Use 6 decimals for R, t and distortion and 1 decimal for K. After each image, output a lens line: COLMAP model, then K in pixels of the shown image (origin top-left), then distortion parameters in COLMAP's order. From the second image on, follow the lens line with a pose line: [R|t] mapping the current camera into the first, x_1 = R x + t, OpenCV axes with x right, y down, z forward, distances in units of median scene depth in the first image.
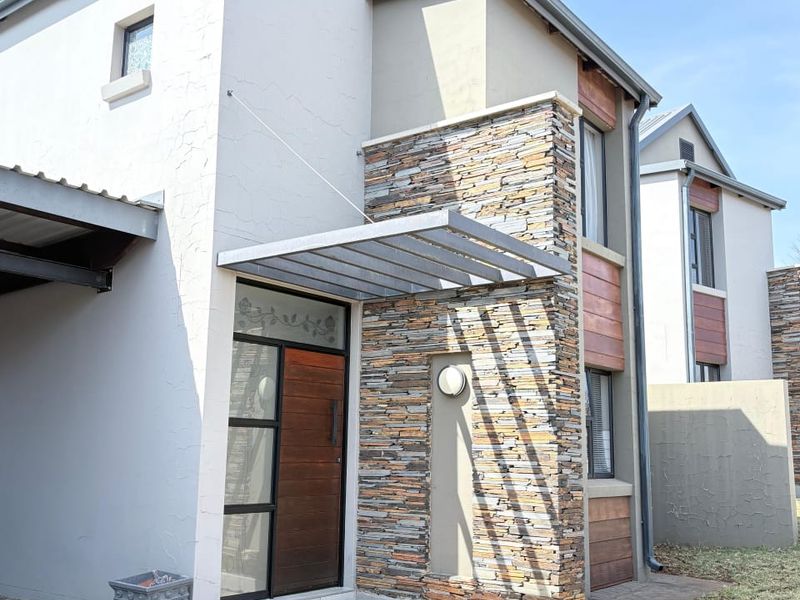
lens RADIAL K [[828.1, 0, 399.4], [0, 828.1, 300.8], [0, 0, 1]] dist [0.009960, 0.000000]
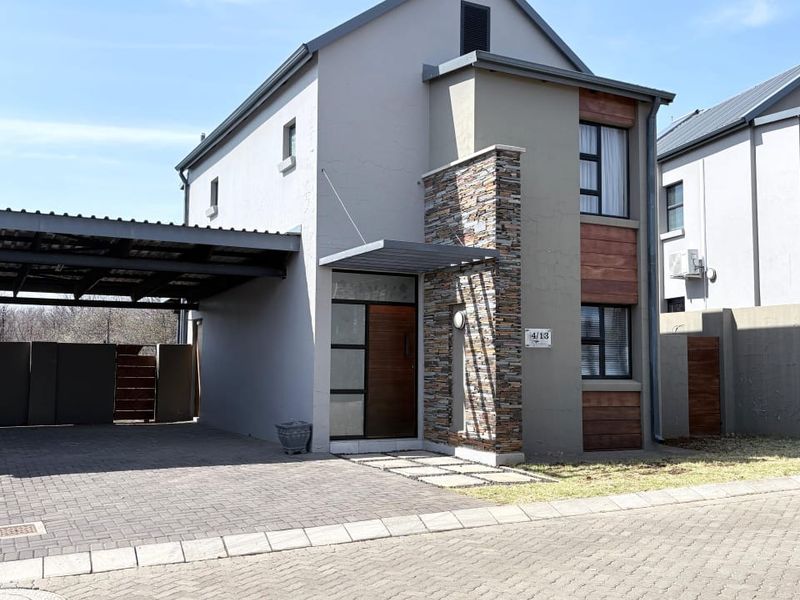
lens RADIAL K [[828.1, 0, 400.8], [0, 828.1, 299.7], [0, 0, 1]] dist [0.009960, 0.000000]
pose [[0.901953, -0.045483, -0.429432, 0.700131], [0.084259, 0.993860, 0.071707, -0.078033], [0.423534, -0.100860, 0.900248, -0.590111]]
